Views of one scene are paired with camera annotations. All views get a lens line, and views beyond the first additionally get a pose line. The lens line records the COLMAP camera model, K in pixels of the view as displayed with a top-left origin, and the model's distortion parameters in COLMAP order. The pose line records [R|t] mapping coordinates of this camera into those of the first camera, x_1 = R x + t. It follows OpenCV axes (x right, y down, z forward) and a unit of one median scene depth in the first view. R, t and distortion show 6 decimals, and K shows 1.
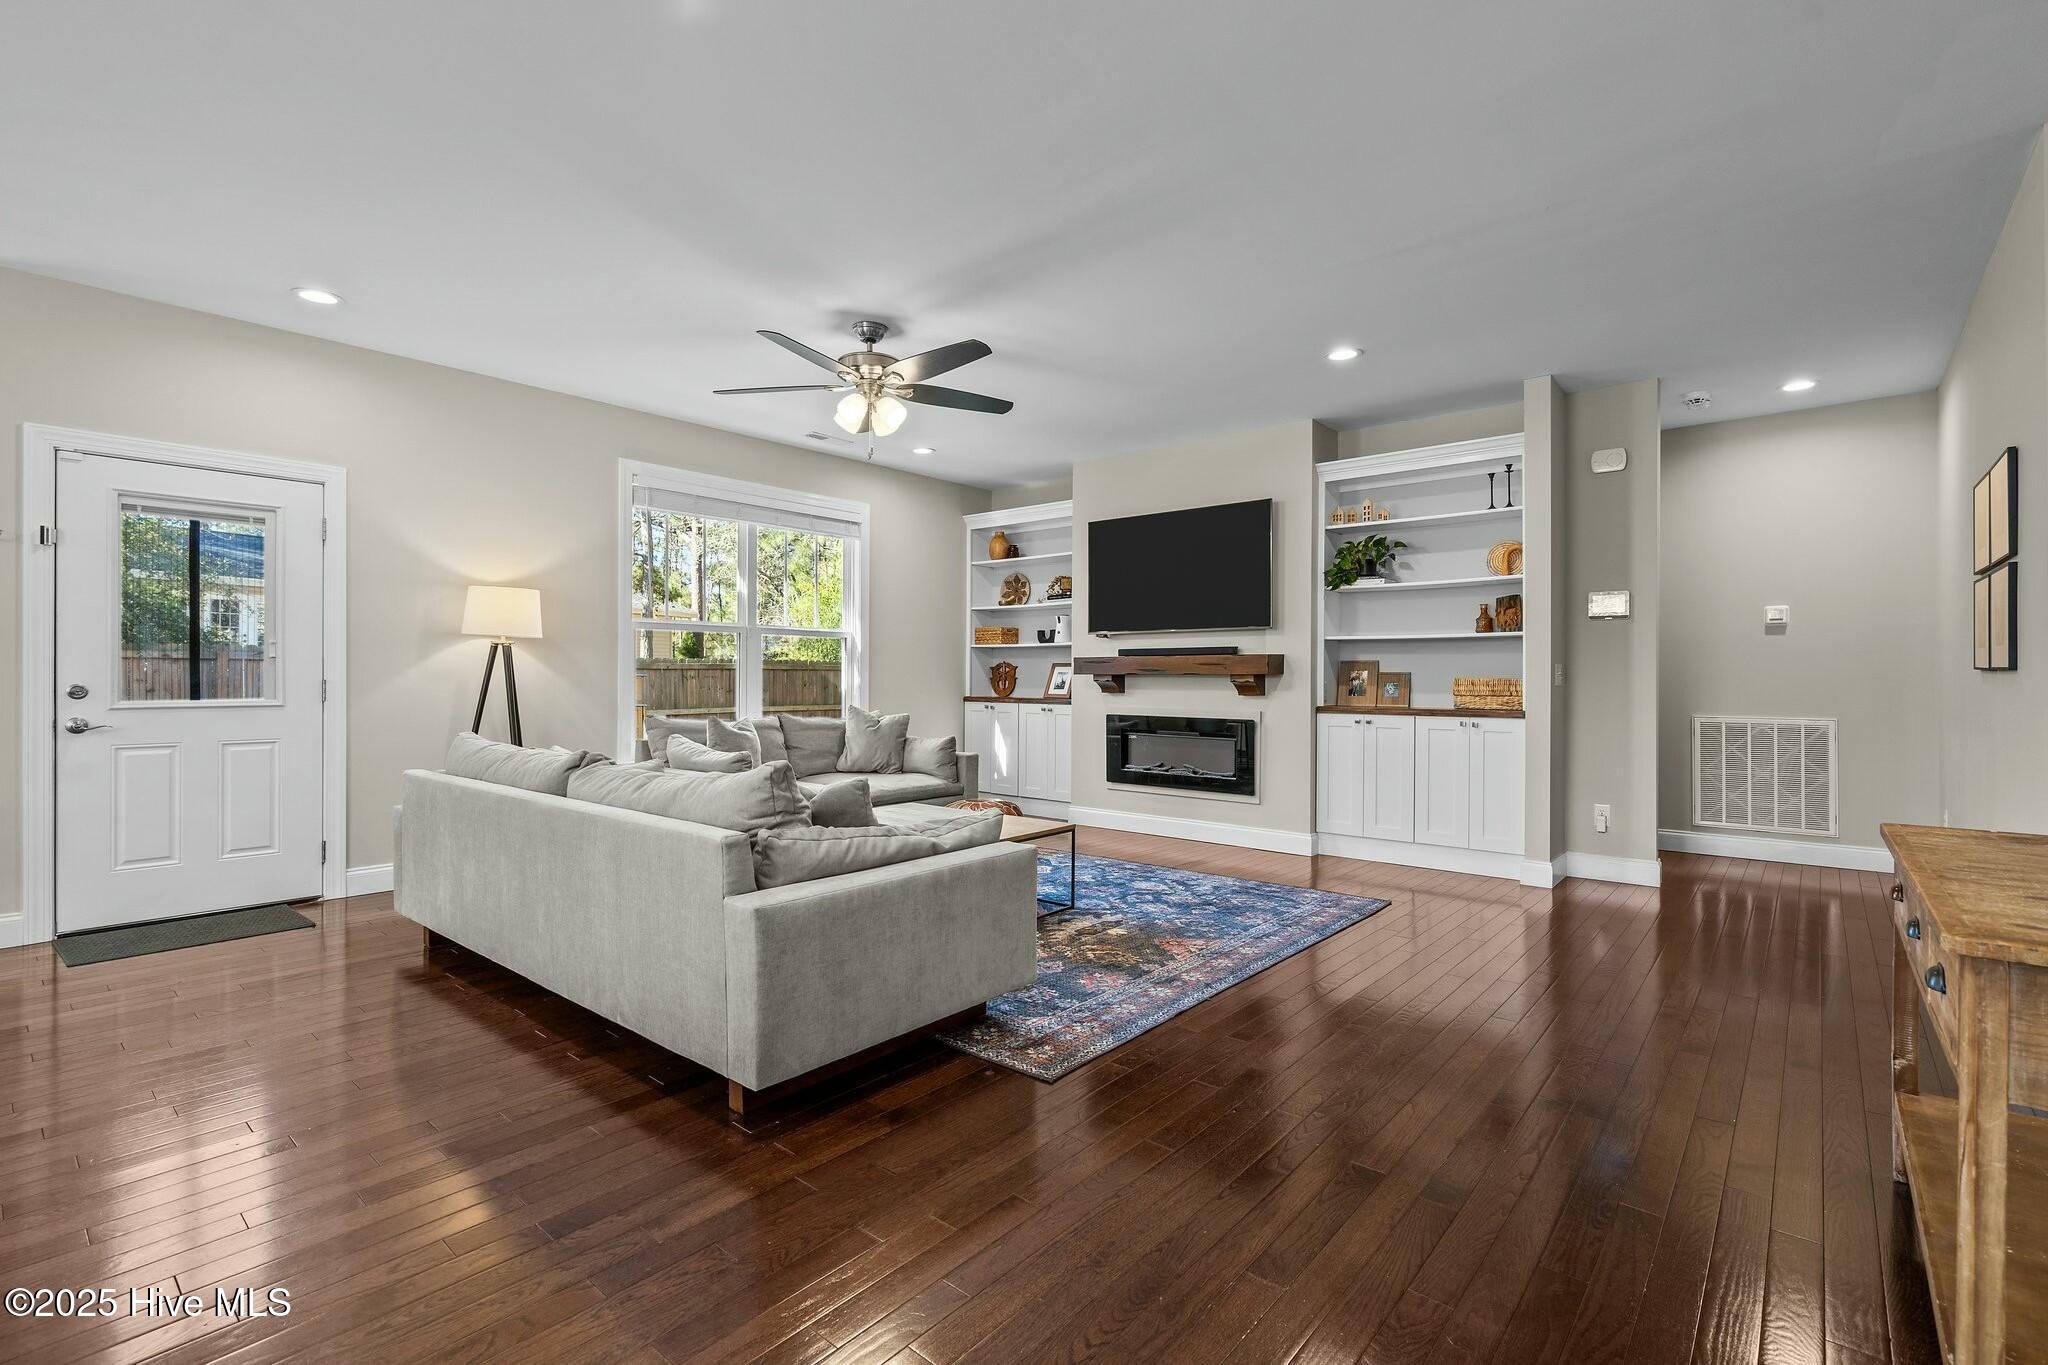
lens RADIAL K [[925.5, 0, 1021.7], [0, 925.5, 677.6], [0, 0, 1]] dist [-0.004949, 0.000185]
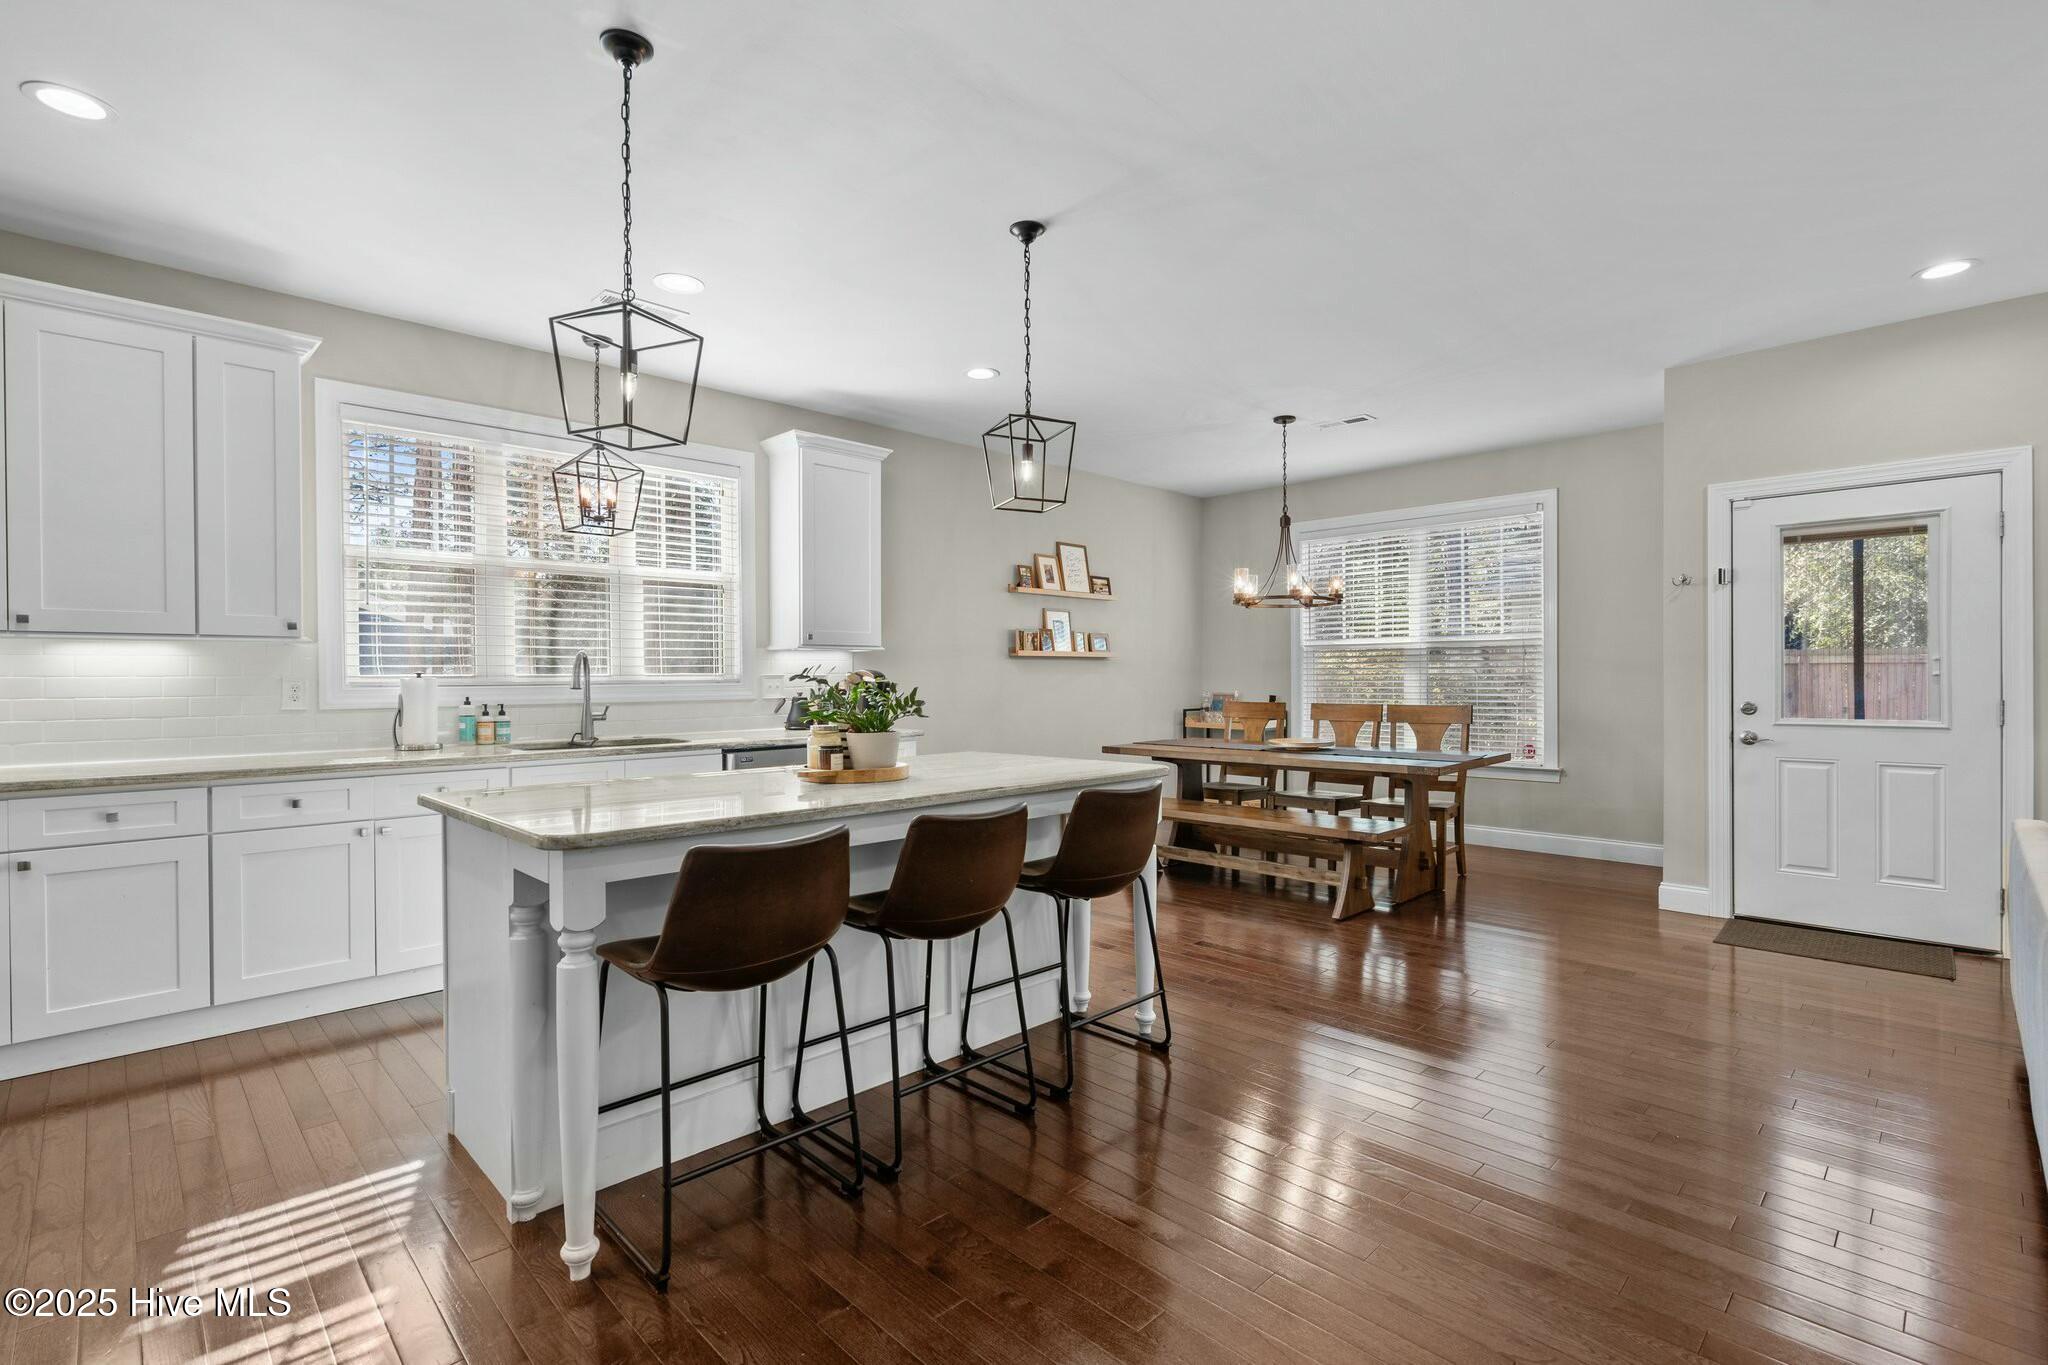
lens RADIAL K [[938.0, 0, 1025.0], [0, 938.0, 685.2], [0, 0, 1]] dist [-0.000476, -0.000083]
pose [[-0.079820, 0.006114, -0.996791, 0.145082], [0.004863, 0.999972, 0.005744, -0.016930], [0.996797, -0.004389, -0.079848, 0.132765]]
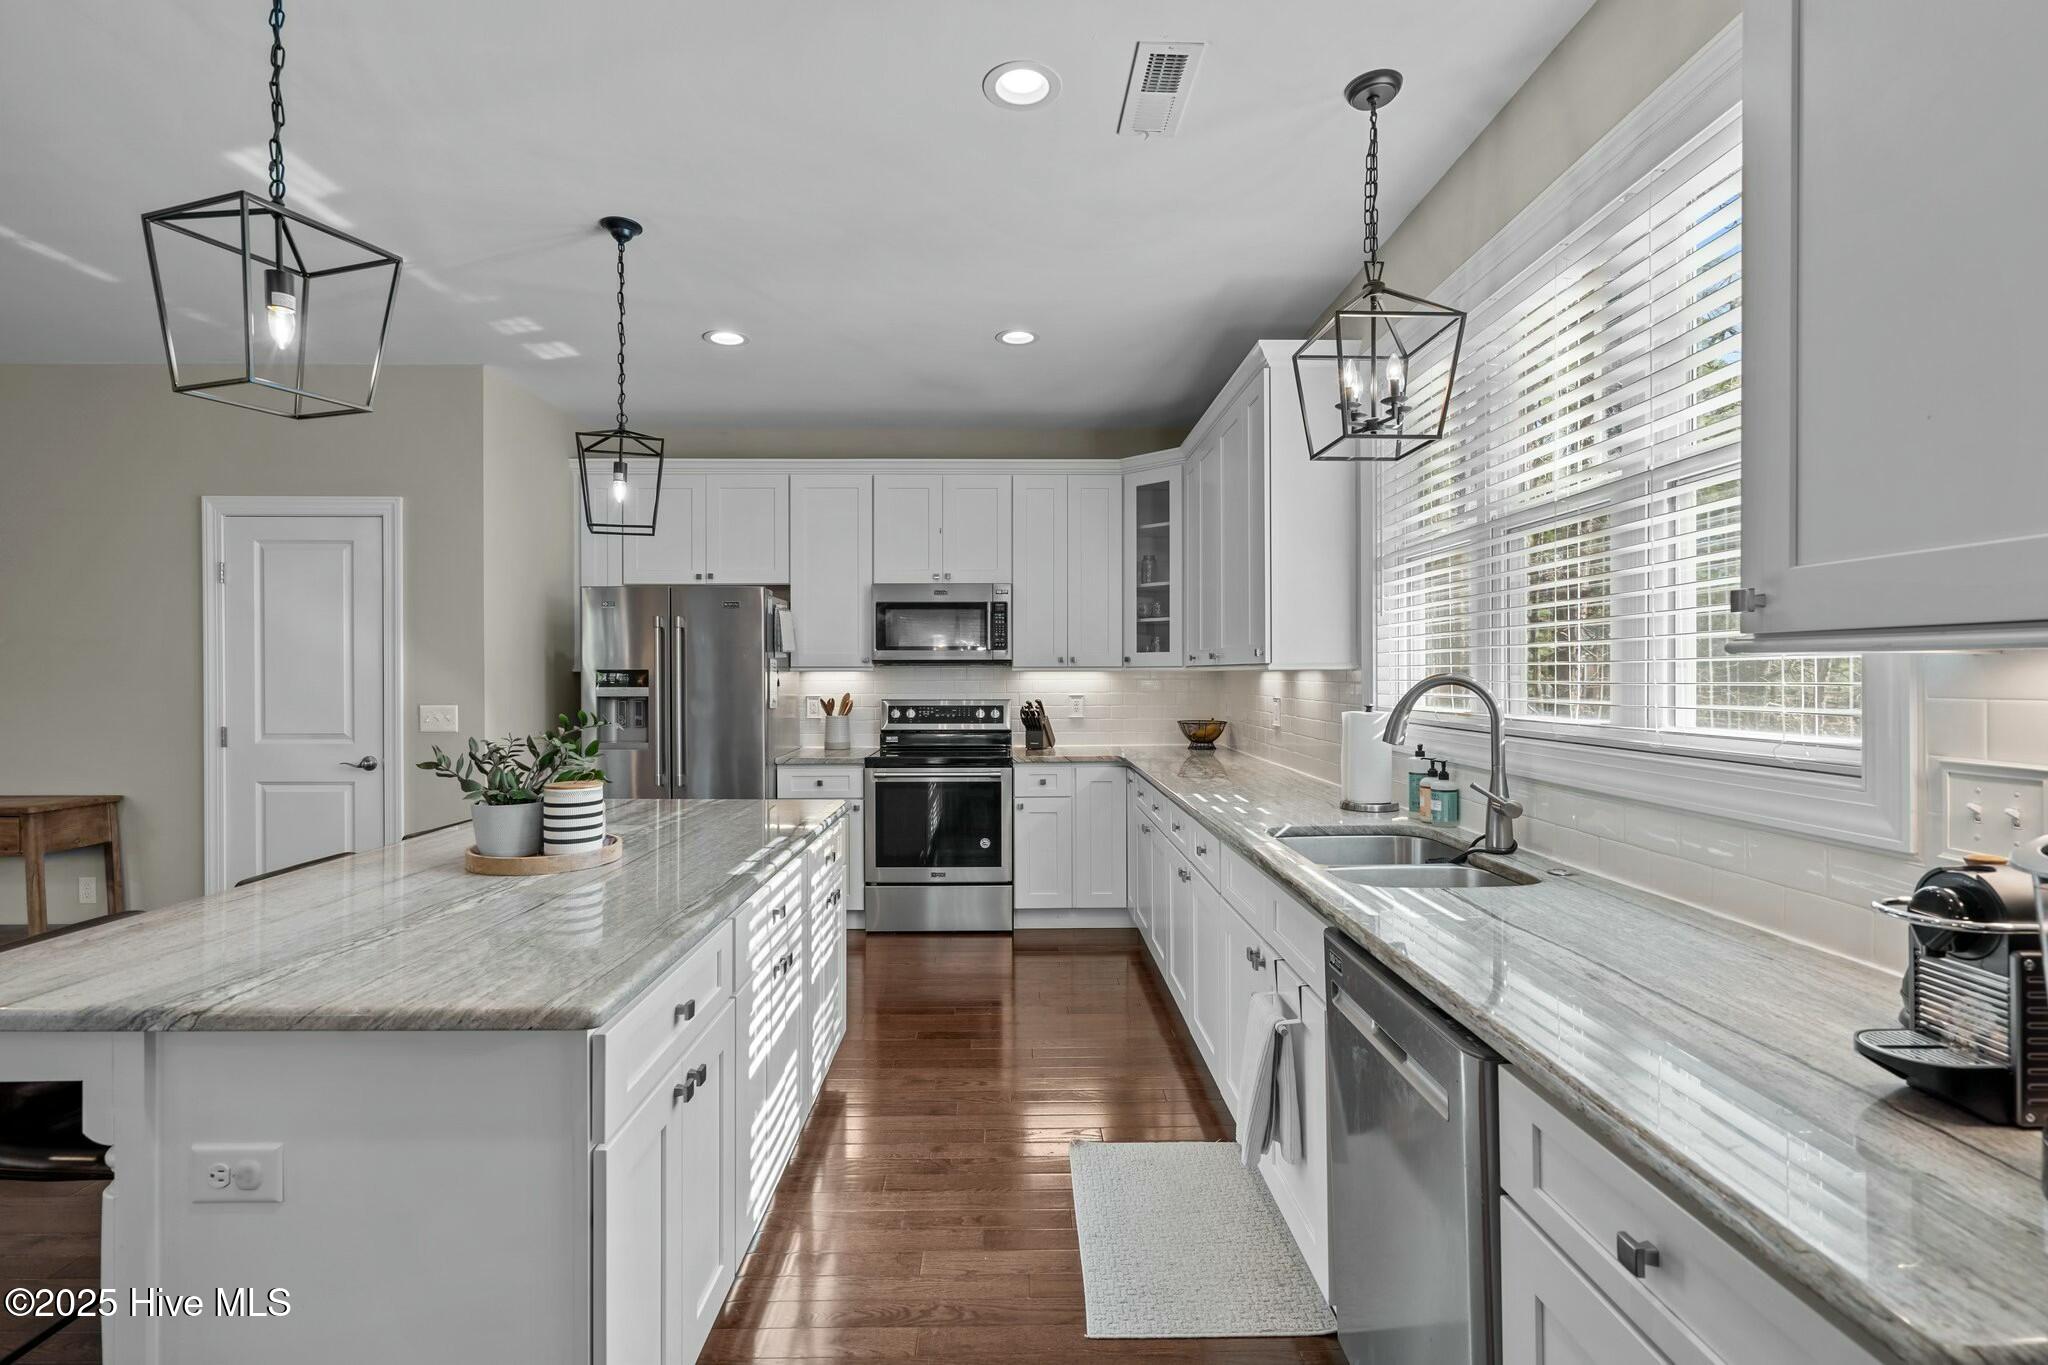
lens RADIAL K [[925.5, 0, 1021.7], [0, 925.5, 677.6], [0, 0, 1]] dist [-0.004949, 0.000185]
pose [[-0.664703, -0.006842, 0.747077, -0.774510], [0.000370, 0.999955, 0.009487, -0.044650], [-0.747108, 0.006583, -0.664670, 0.105025]]
